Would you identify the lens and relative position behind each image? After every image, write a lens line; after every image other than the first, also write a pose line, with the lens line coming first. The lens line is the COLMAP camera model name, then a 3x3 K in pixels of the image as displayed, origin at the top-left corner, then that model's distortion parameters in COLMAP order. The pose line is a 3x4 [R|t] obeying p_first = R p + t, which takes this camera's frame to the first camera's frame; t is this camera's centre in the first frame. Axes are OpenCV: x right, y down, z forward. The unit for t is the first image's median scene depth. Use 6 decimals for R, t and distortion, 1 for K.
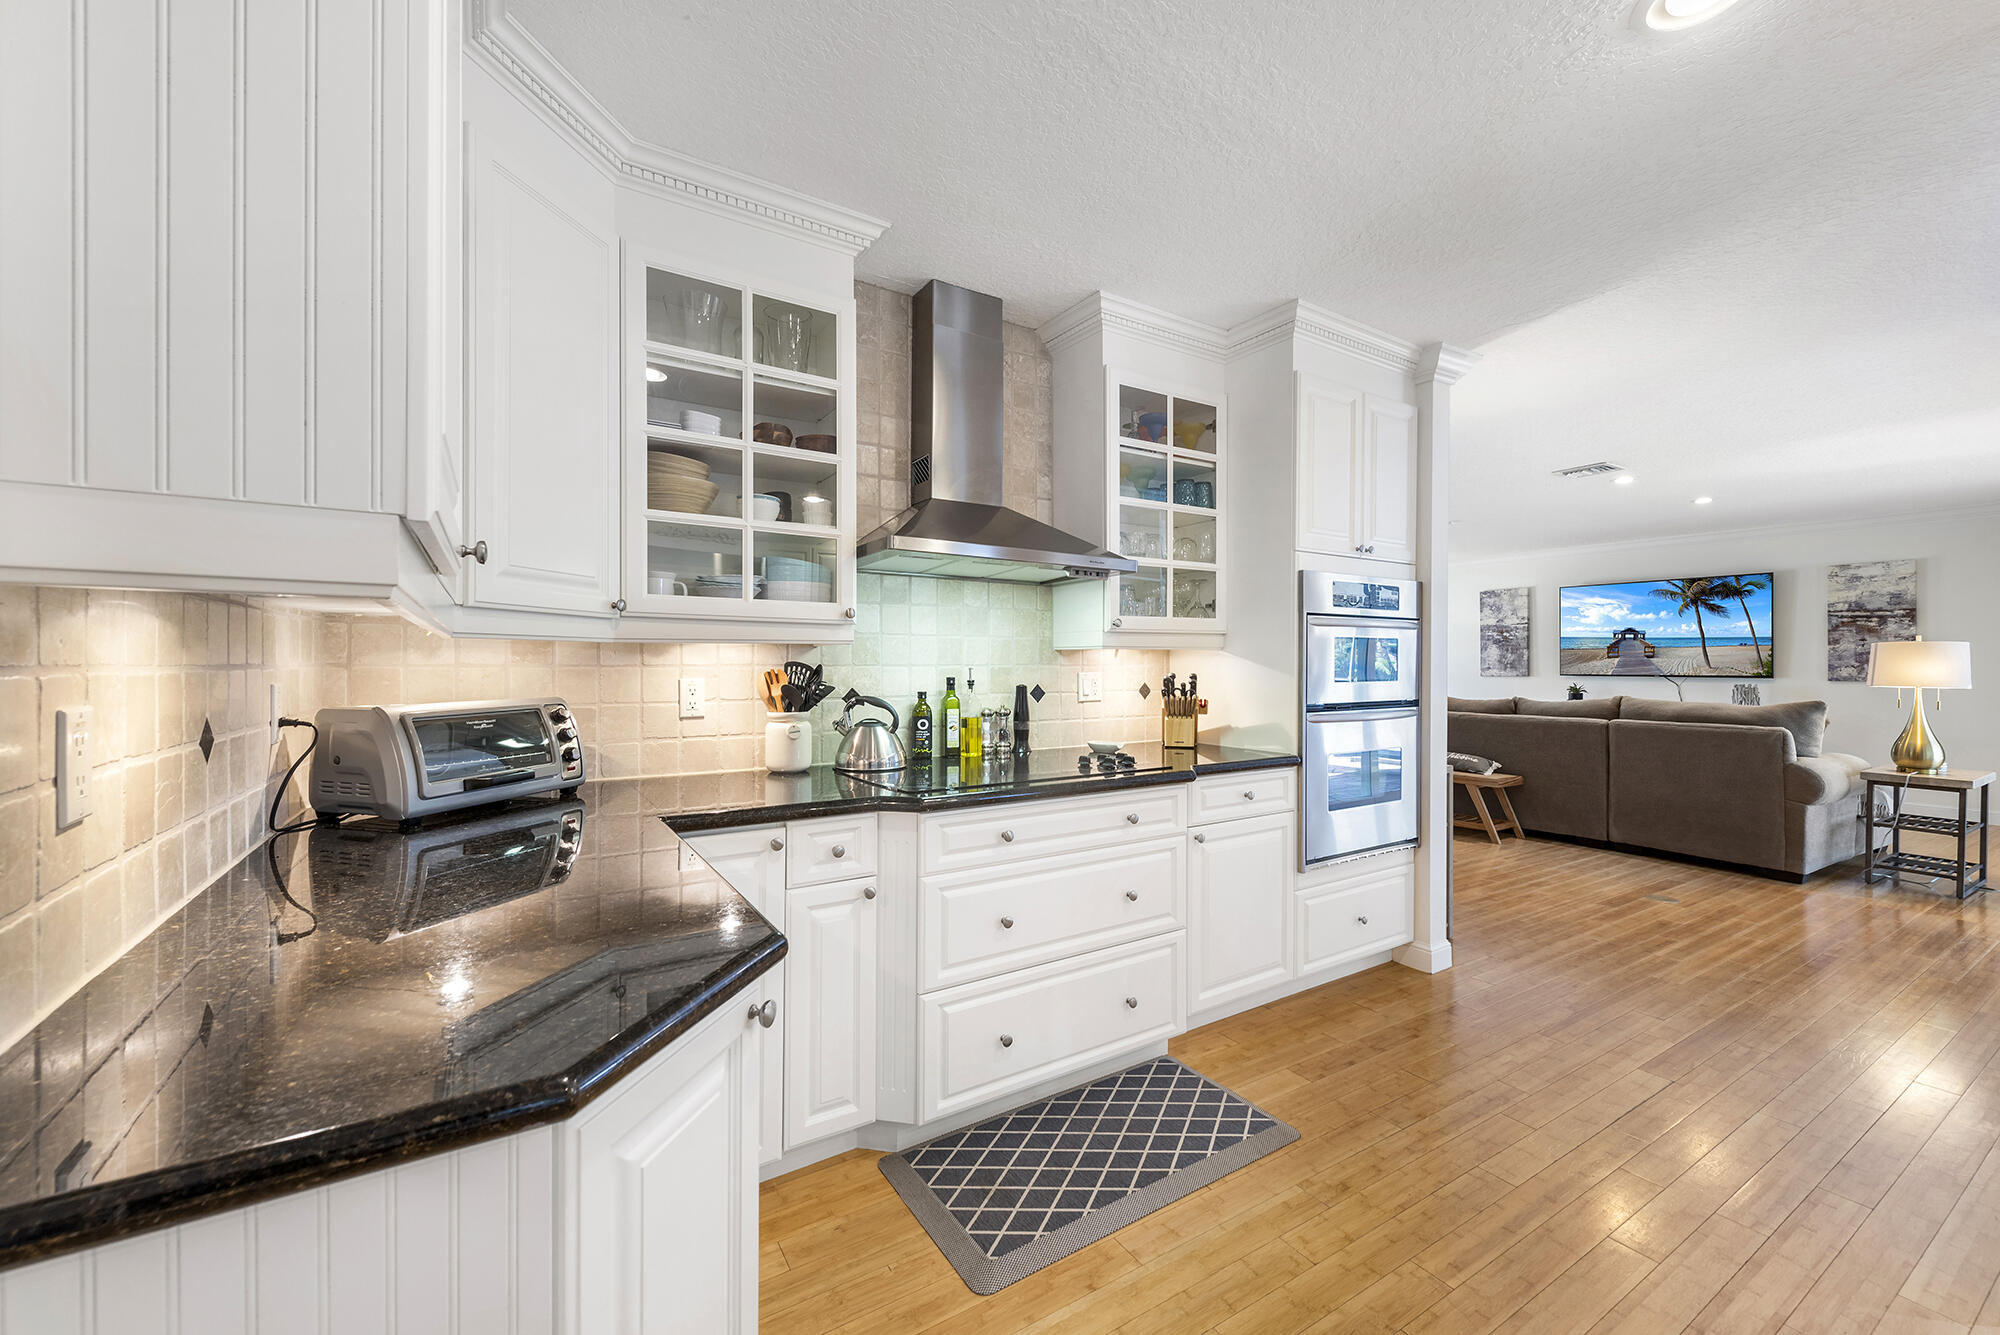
lens RADIAL K [[785.3, 0, 992.1], [0, 785.3, 666.3], [0, 0, 1]] dist [0.012719, -0.003386]
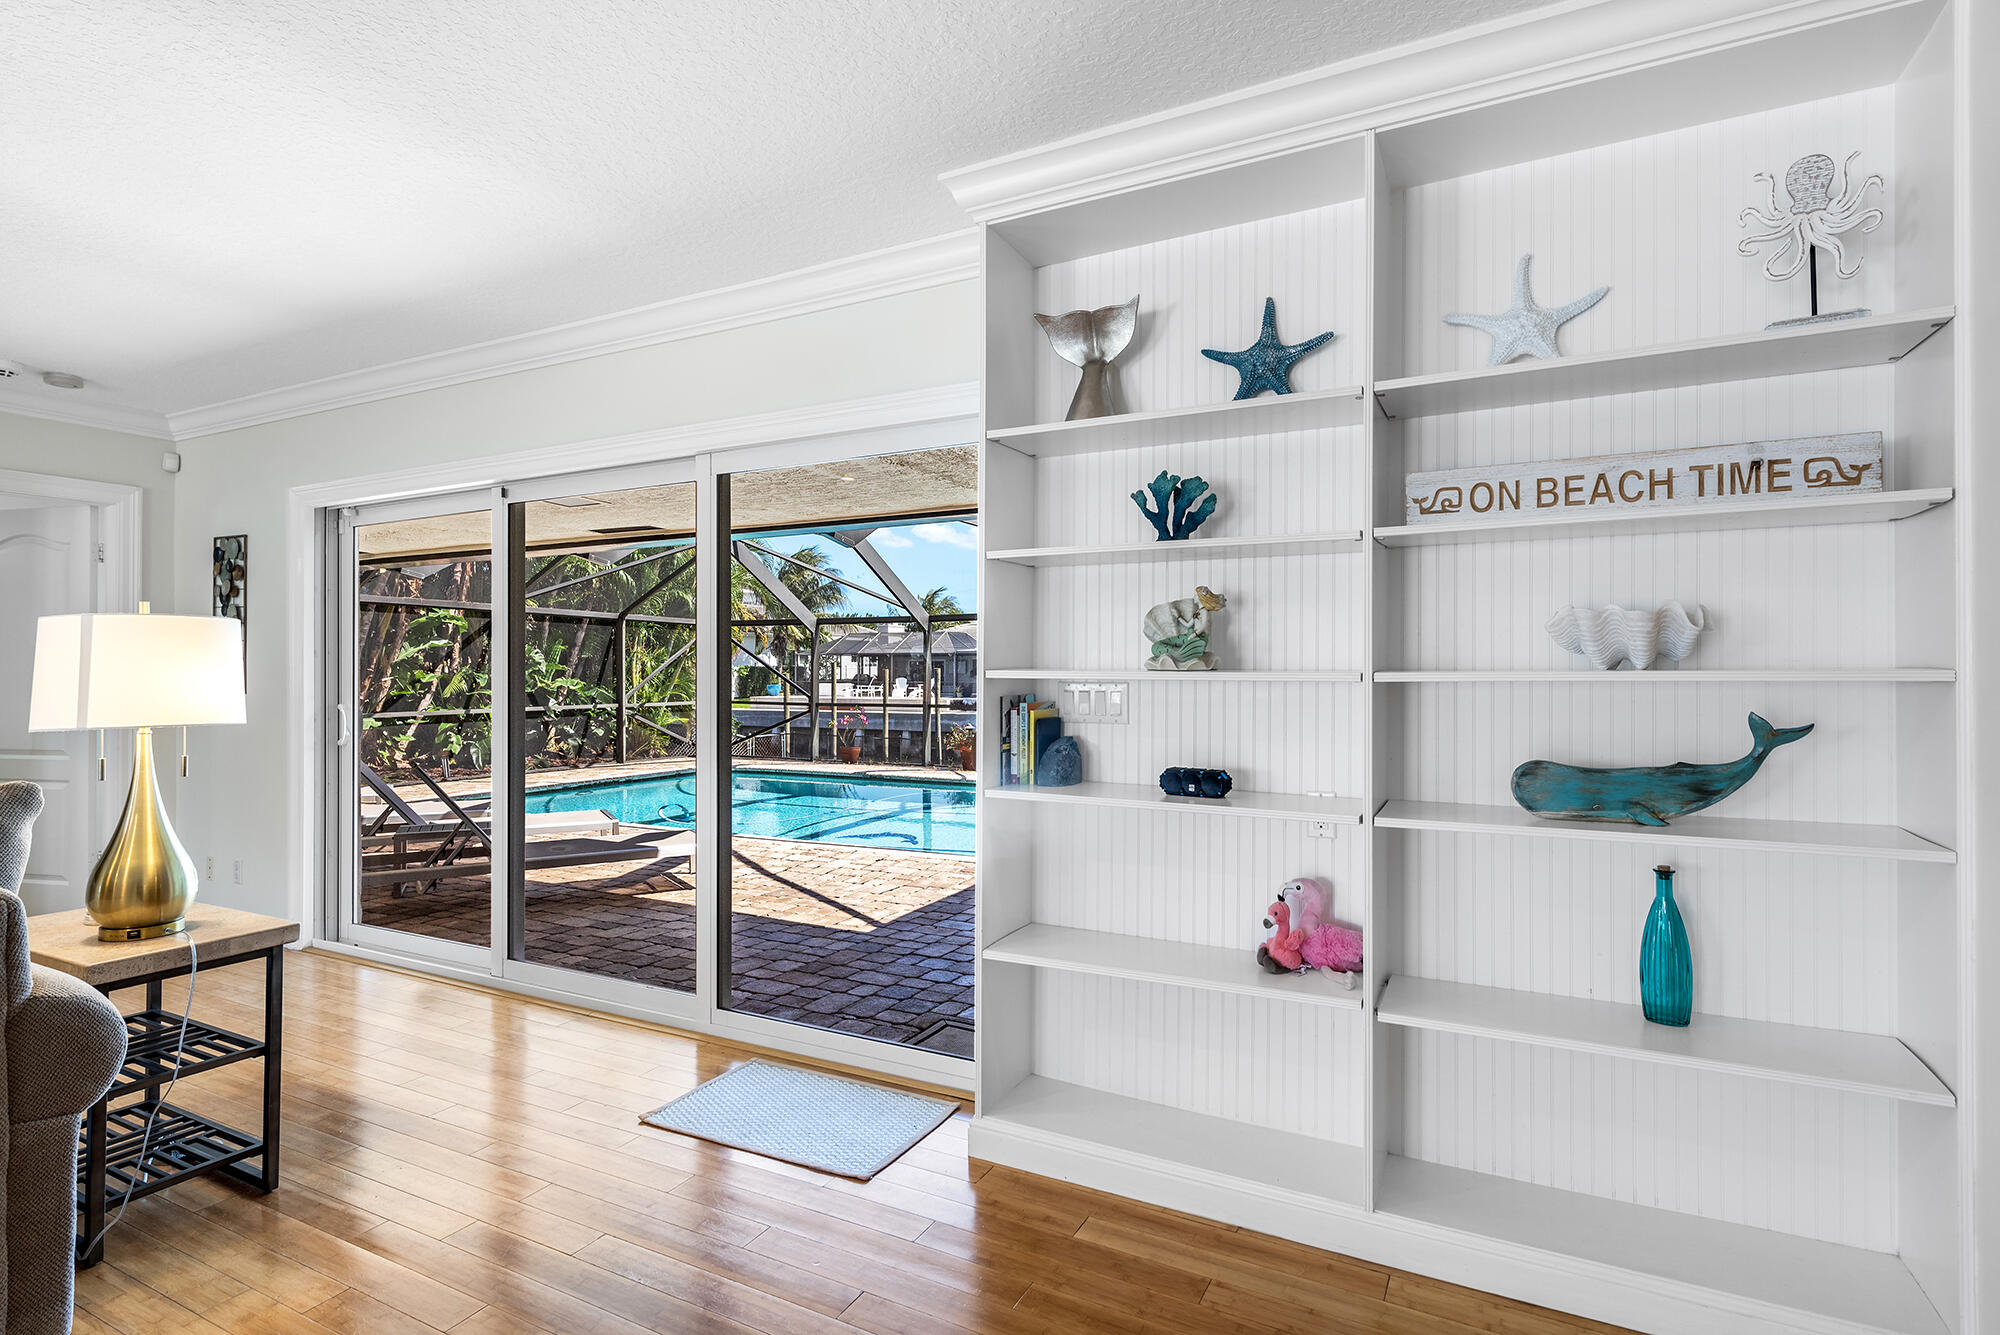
lens RADIAL K [[980.4, 0, 1014.2], [0, 980.4, 656.7], [0, 0, 1]] dist [0.017541, -0.007145]
pose [[-0.516018, 0.013697, 0.856469, 0.782395], [0.004100, 0.999900, -0.013521, -0.004560], [-0.856568, -0.003466, -0.516022, 1.439461]]
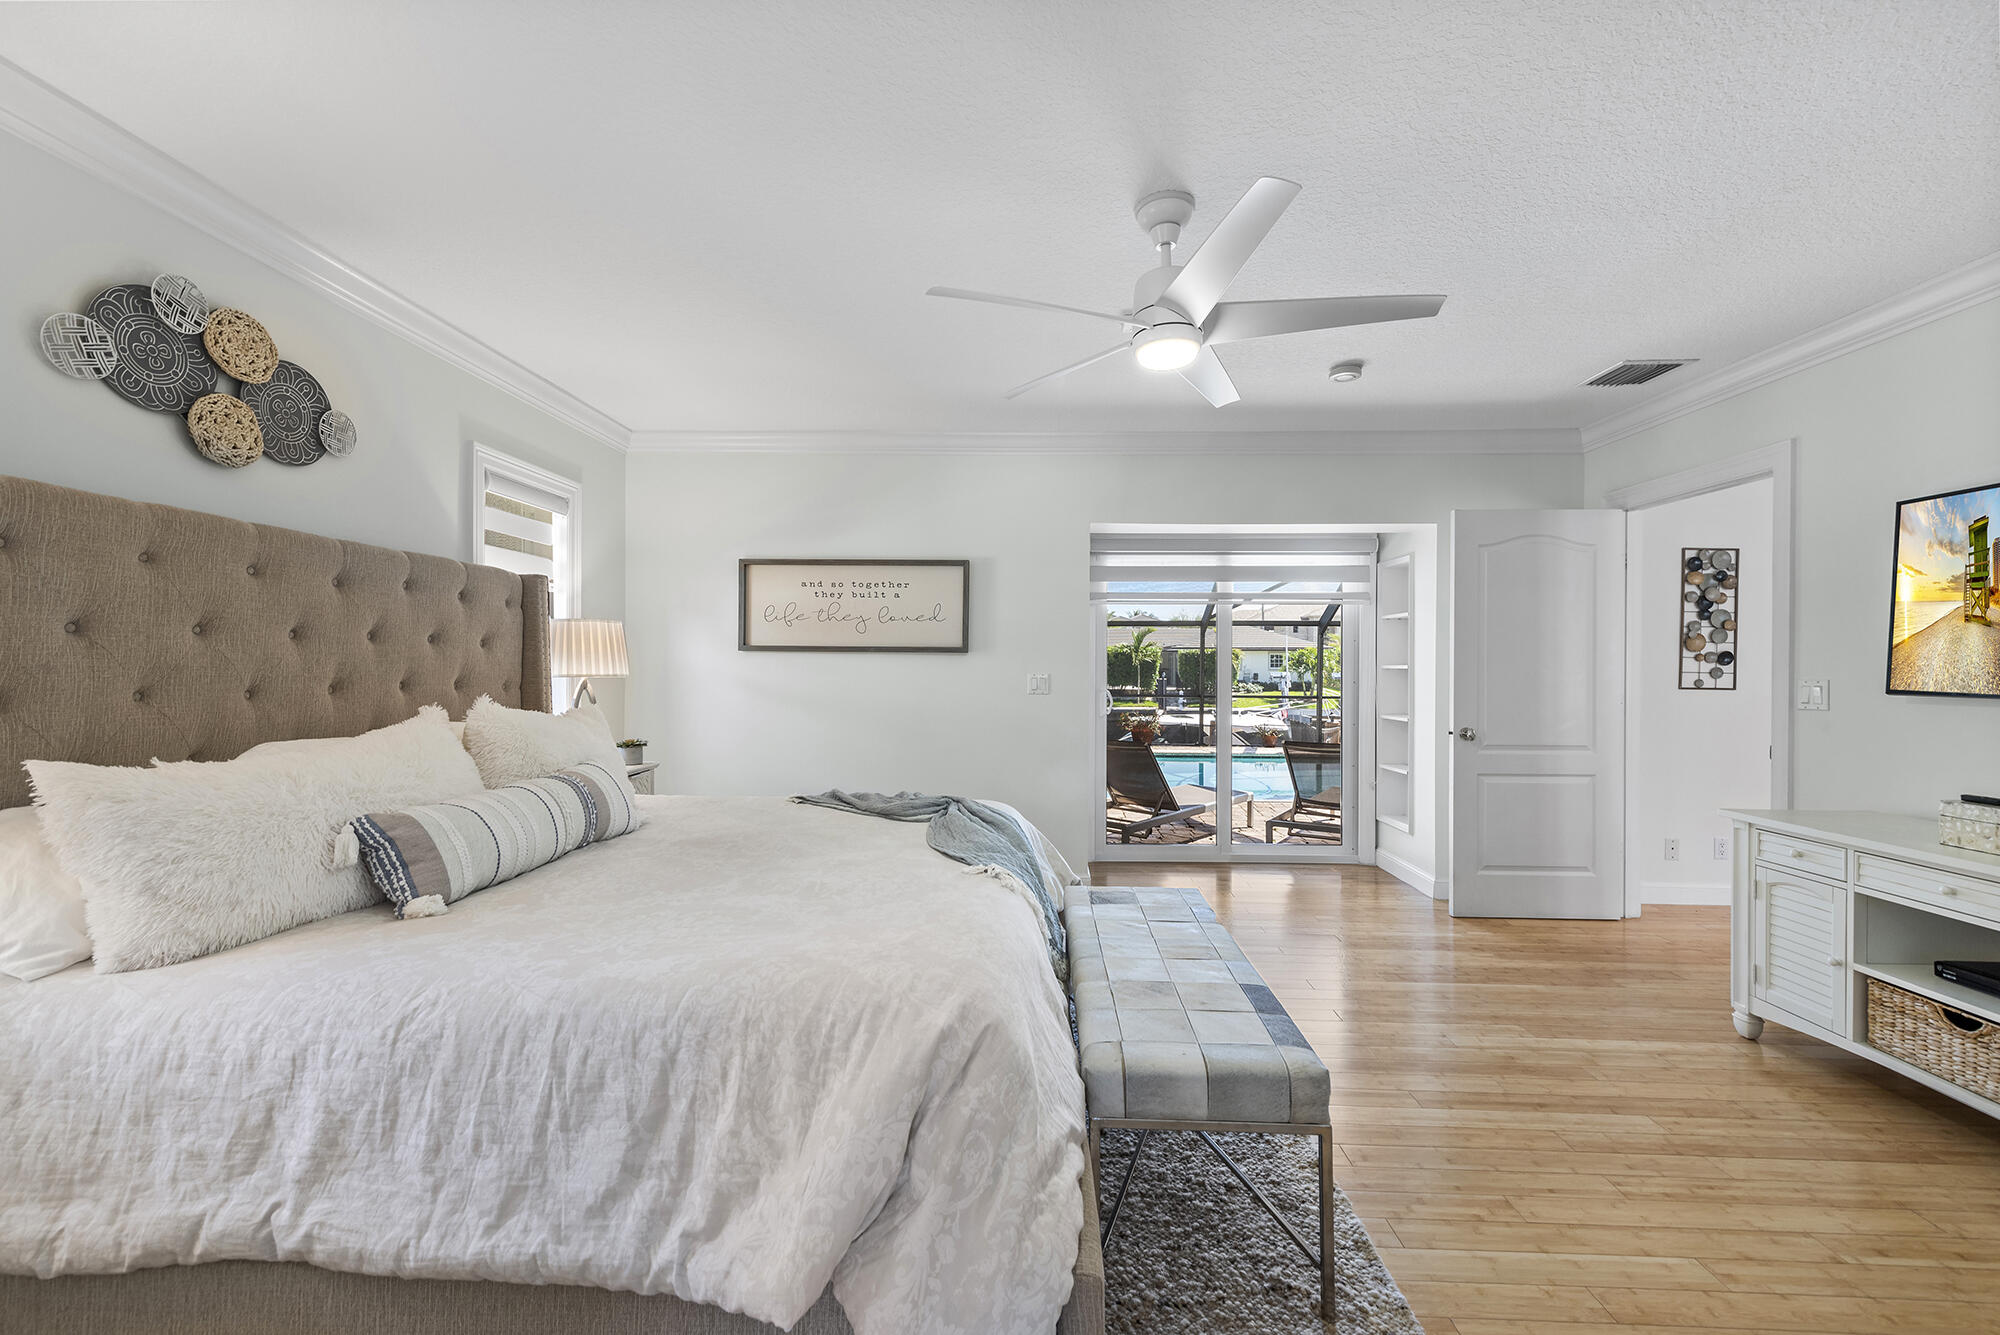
lens RADIAL K [[785.3, 0, 988.4], [0, 785.3, 657.8], [0, 0, 1]] dist [0.012719, -0.003386]
pose [[-0.830055, 0.001585, 0.557679, 3.673410], [-0.002249, 0.999978, -0.006190, -0.020878], [-0.557677, -0.006392, -0.830033, 4.162434]]
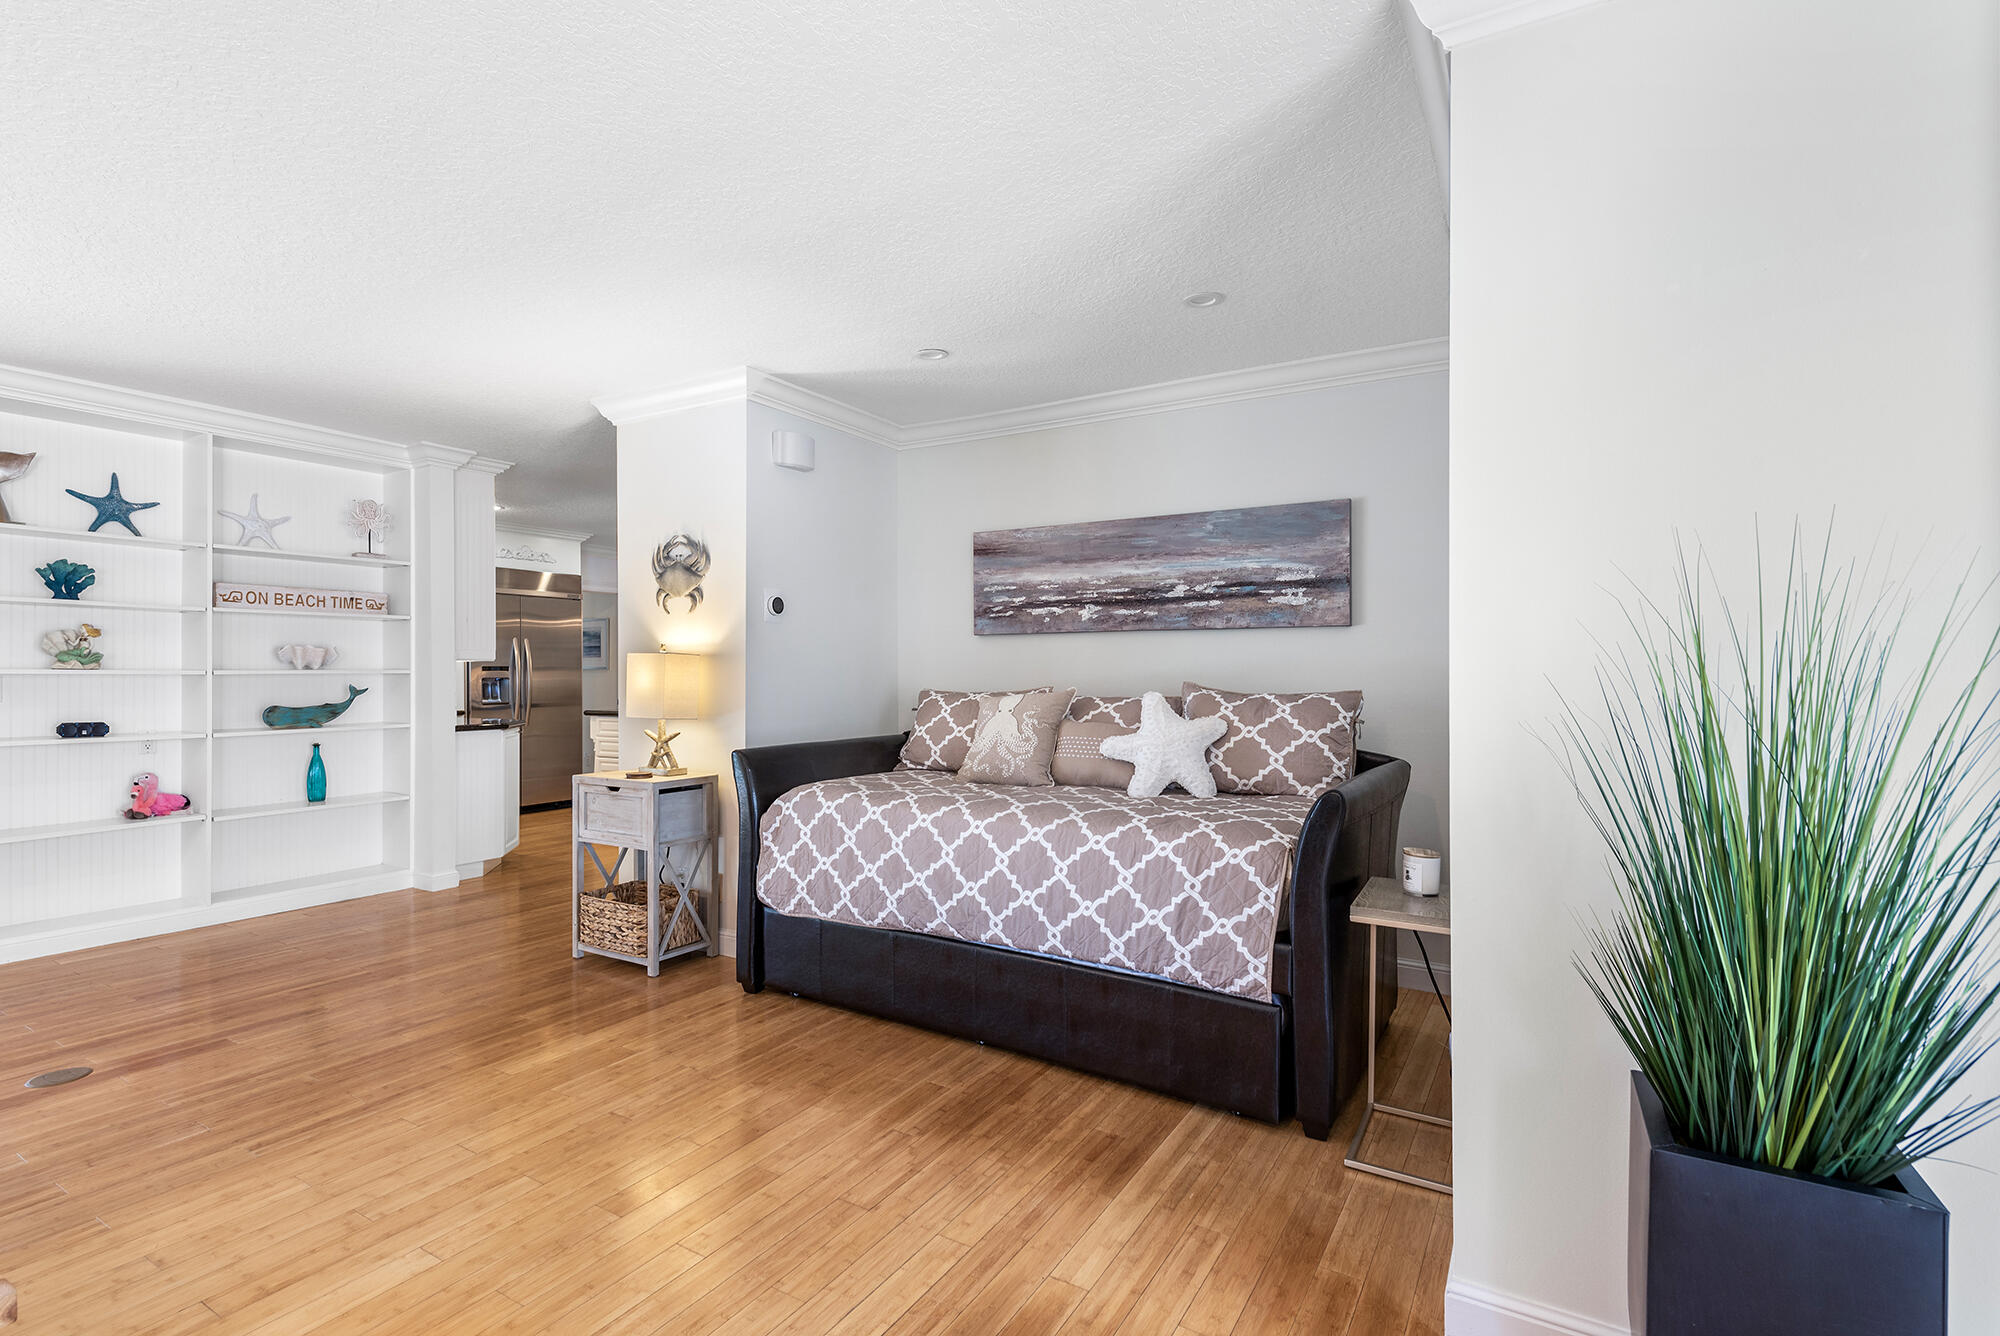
lens RADIAL K [[950.2, 0, 992.4], [0, 950.2, 674.7], [0, 0, 1]] dist [0.017465, -0.006160]
pose [[-0.892141, 0.001282, -0.451755, 0.827477], [-0.001768, 0.999978, 0.006329, -0.007855], [0.451753, 0.006445, -0.892120, 3.192706]]
